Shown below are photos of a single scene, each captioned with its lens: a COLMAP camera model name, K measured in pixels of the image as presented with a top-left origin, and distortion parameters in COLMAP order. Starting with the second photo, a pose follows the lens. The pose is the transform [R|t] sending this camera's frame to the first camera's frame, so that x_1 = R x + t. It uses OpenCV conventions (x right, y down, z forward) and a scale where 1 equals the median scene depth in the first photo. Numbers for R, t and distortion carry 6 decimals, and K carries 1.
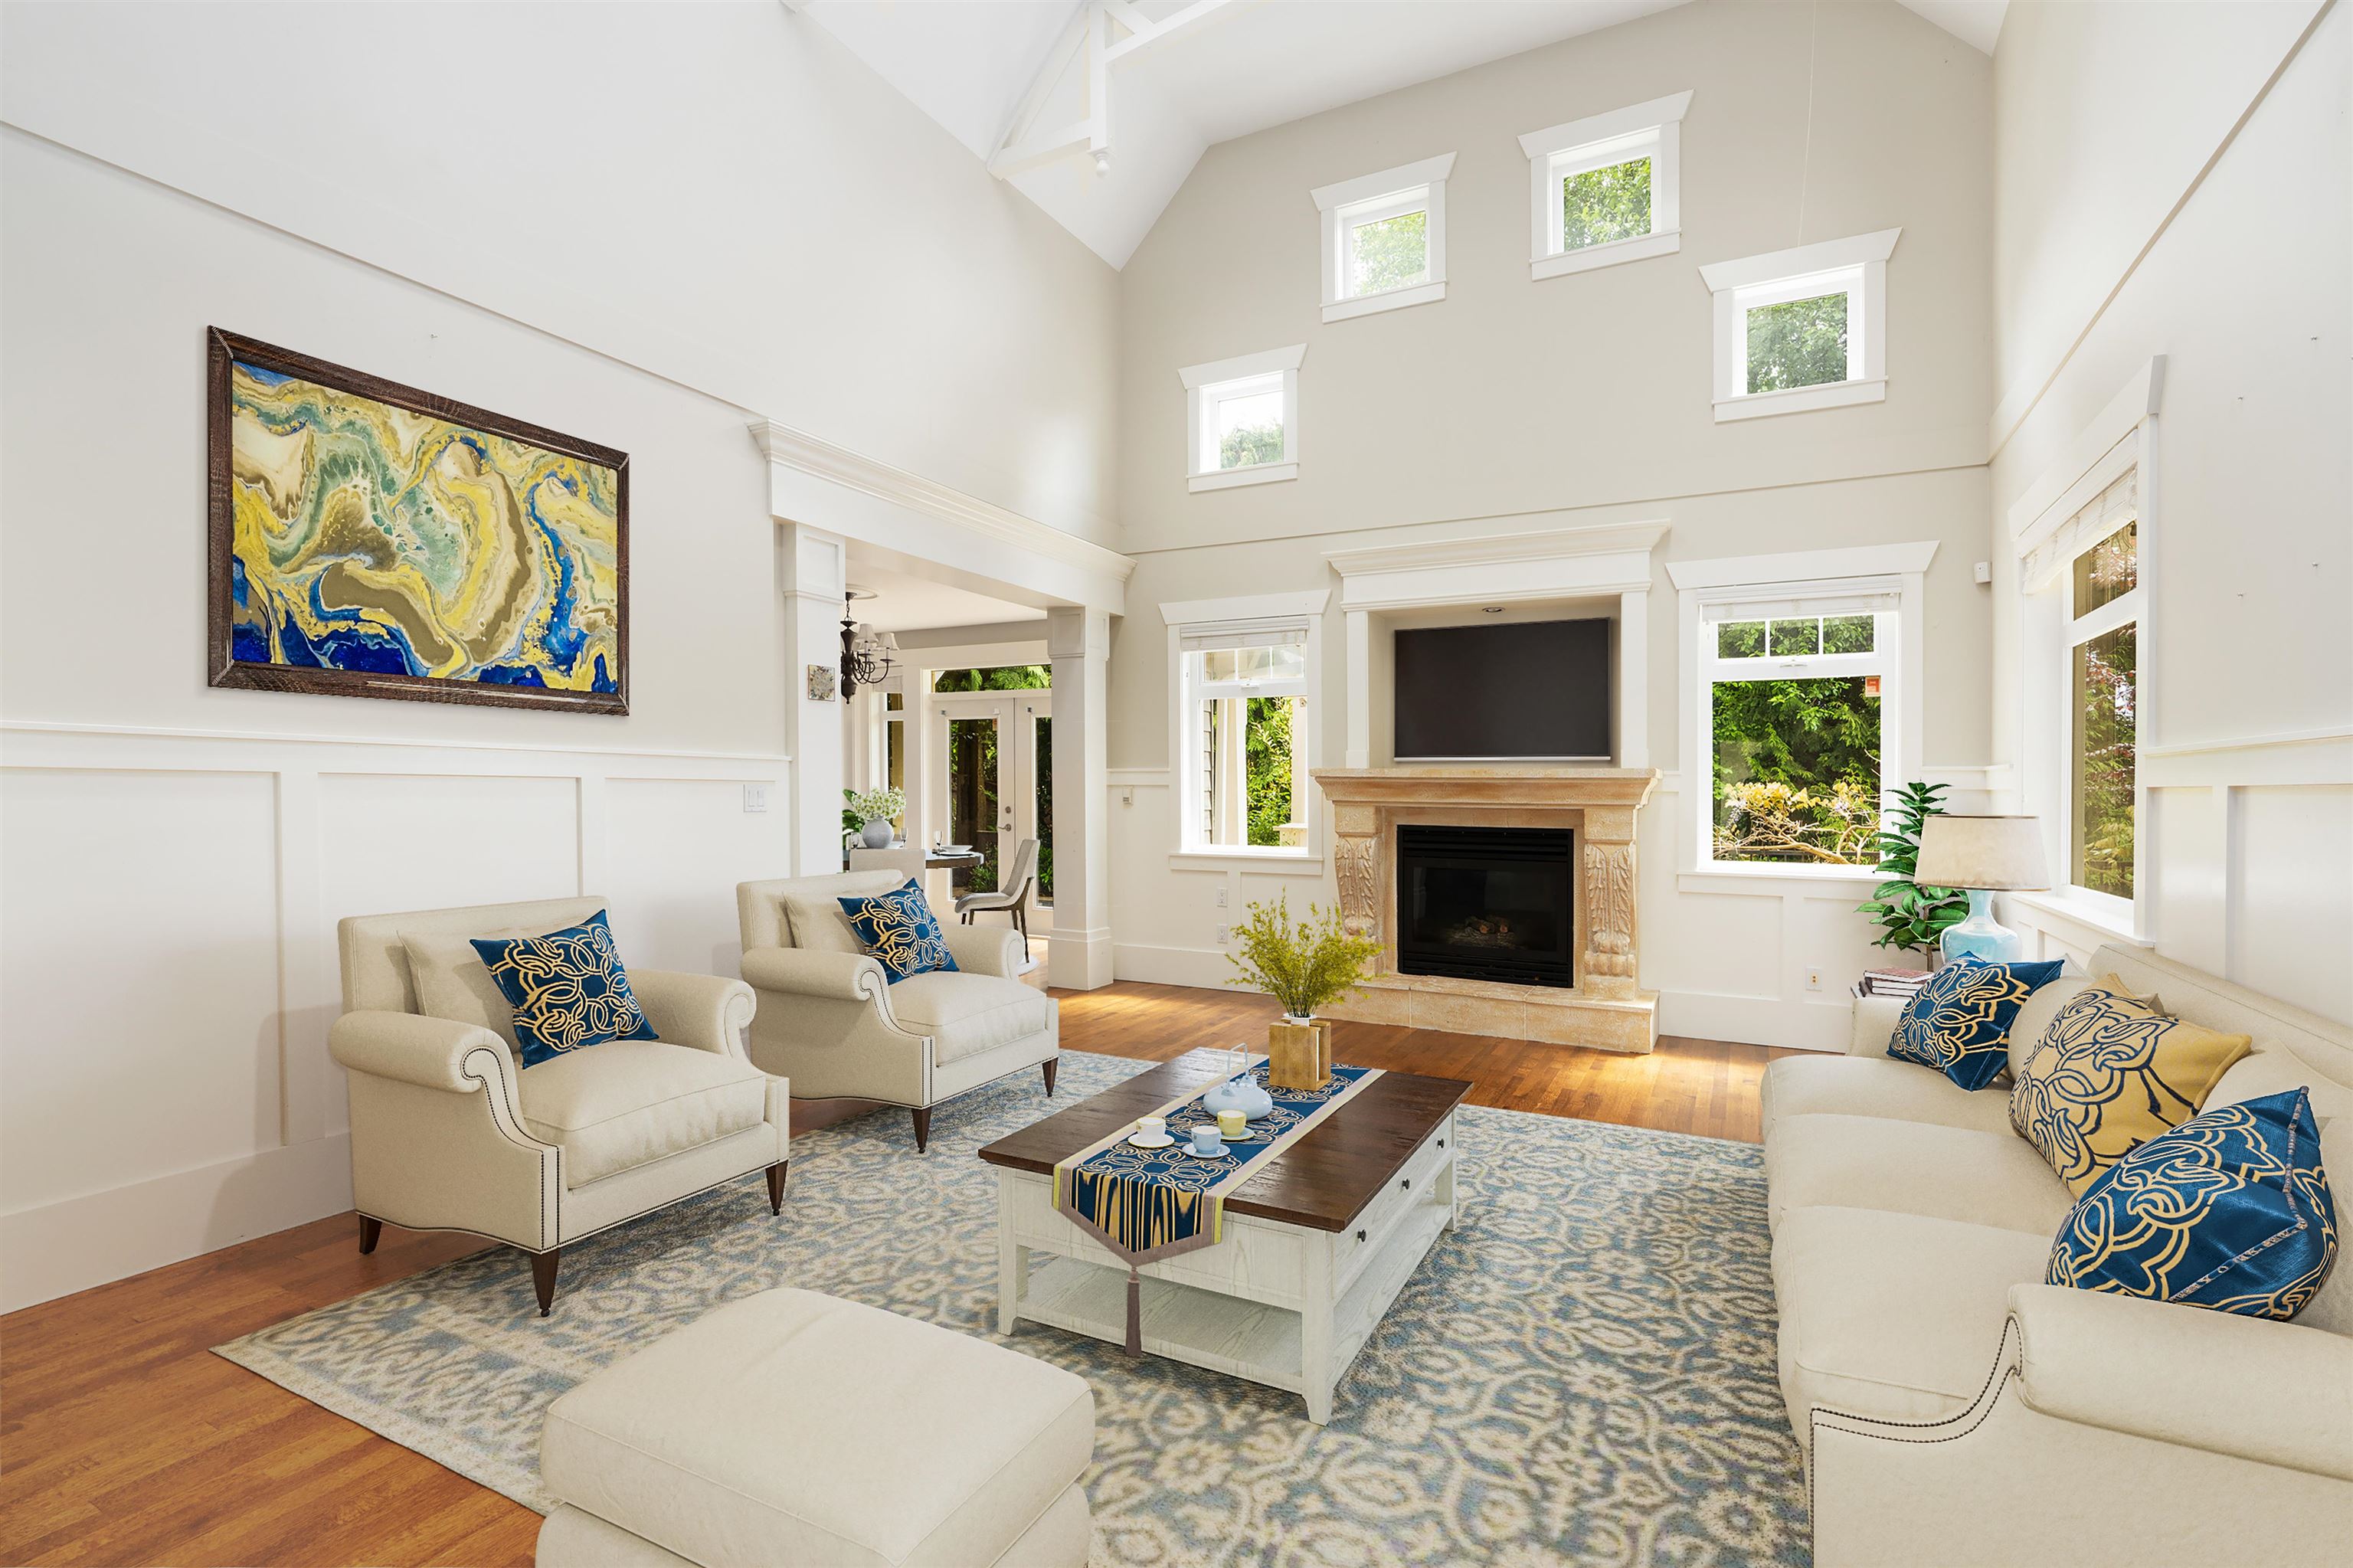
lens RADIAL K [[1108.3, 0, 1166.5], [0, 1108.3, 772.5], [0, 0, 1]] dist [-0.005487, -0.000309]
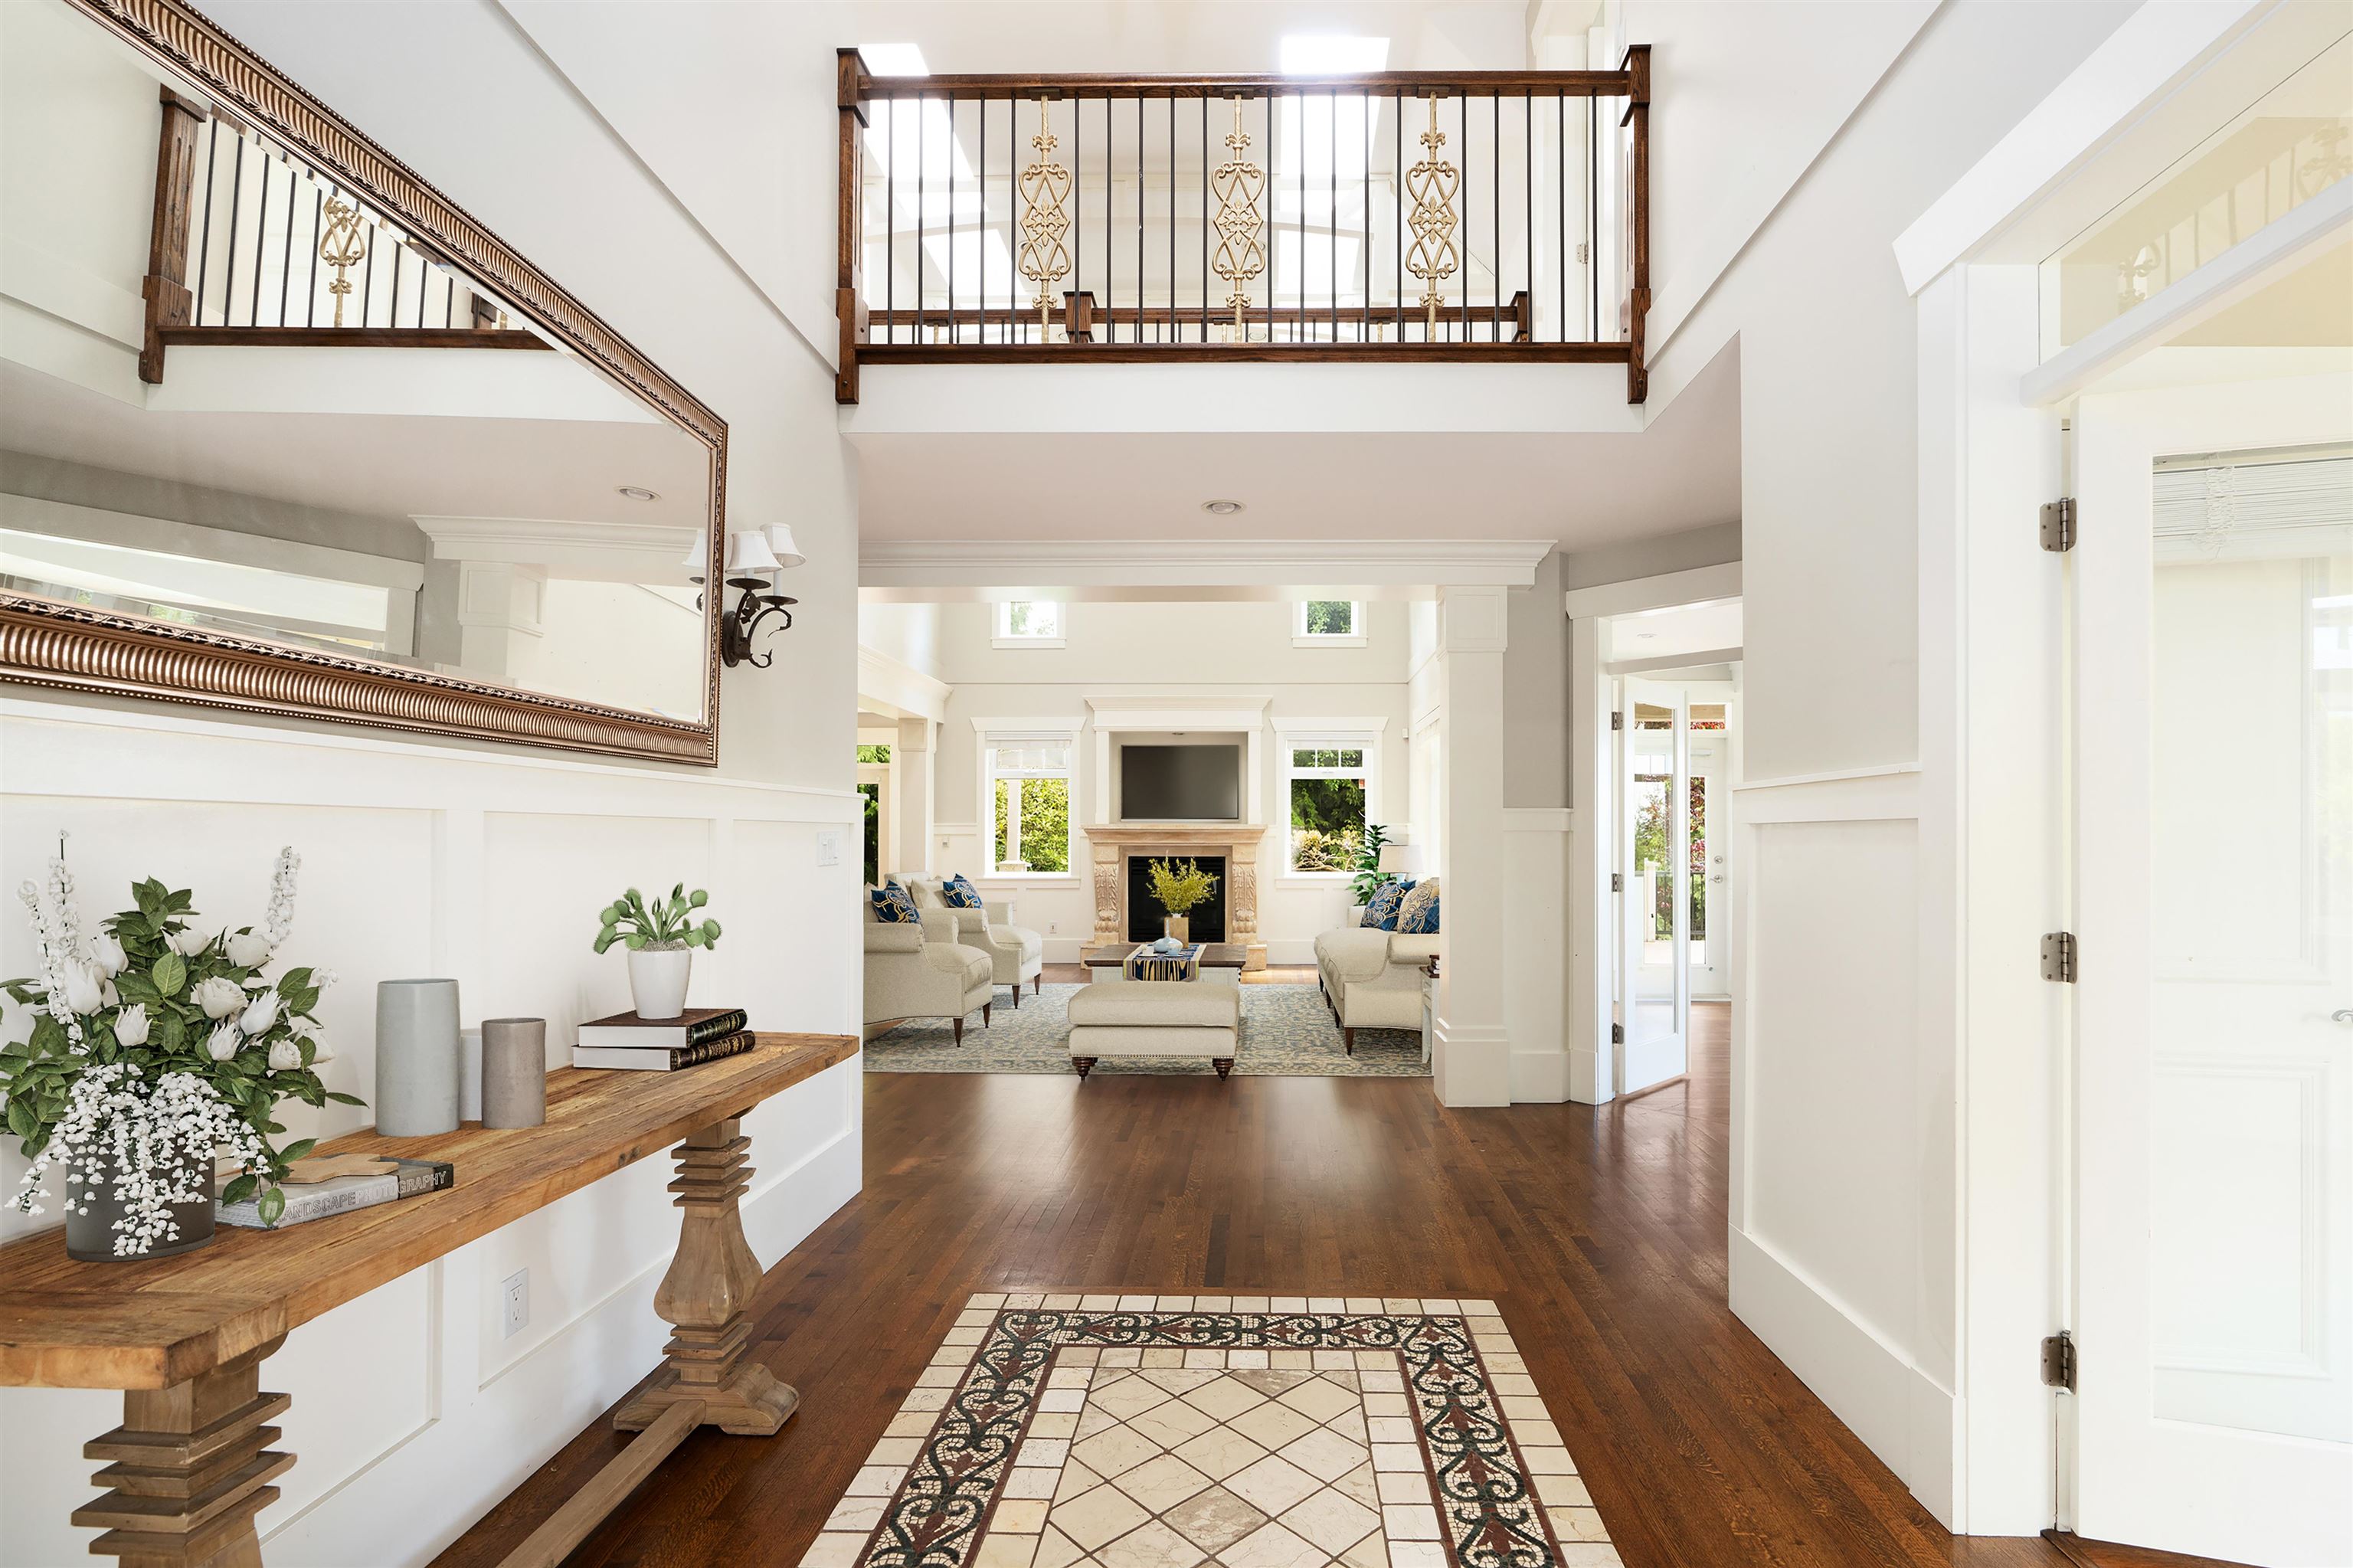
lens RADIAL K [[1108.3, 0, 1178.5], [0, 1108.3, 800.4], [0, 0, 1]] dist [-0.005487, -0.000309]
pose [[0.912451, 0.006282, 0.409137, -0.421865], [-0.000688, 0.999904, -0.013817, -0.016095], [-0.409185, 0.012326, 0.912368, -0.604365]]
